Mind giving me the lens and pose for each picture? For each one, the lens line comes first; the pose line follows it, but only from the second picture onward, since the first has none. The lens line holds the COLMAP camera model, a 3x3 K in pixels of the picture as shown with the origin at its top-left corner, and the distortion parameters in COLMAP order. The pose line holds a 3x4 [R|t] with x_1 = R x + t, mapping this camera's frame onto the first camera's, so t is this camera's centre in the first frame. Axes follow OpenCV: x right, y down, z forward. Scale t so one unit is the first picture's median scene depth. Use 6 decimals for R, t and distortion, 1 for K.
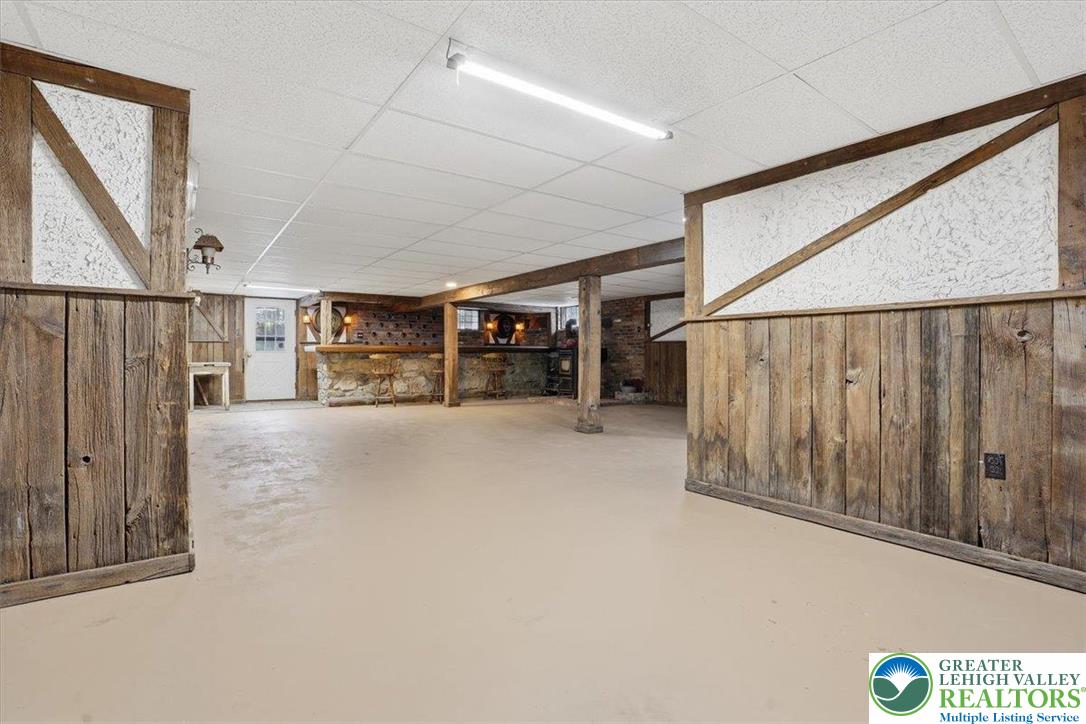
lens RADIAL K [[508.5, 0, 544.5], [0, 508.5, 354.8], [0, 0, 1]] dist [-0.033994, 0.000715]
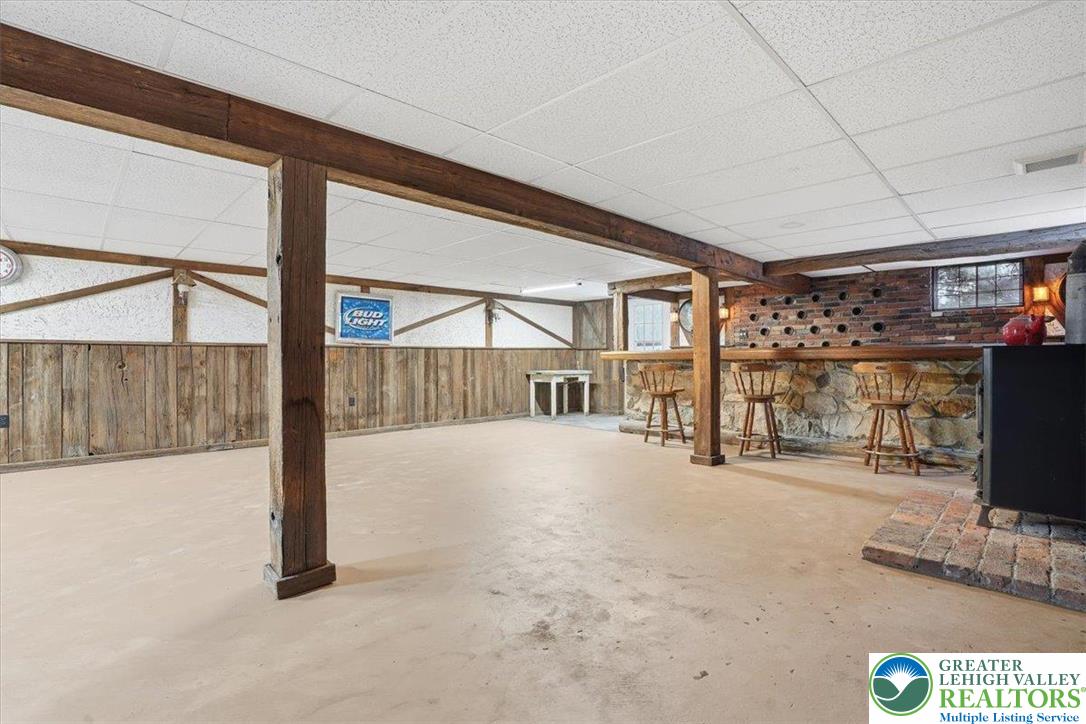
lens RADIAL K [[508.5, 0, 544.5], [0, 508.5, 354.8], [0, 0, 1]] dist [-0.033994, 0.000715]
pose [[0.137022, -0.010323, -0.990514, 0.269302], [-0.001768, 0.999942, -0.010666, -0.003342], [0.990566, 0.003212, 0.136996, 0.645477]]
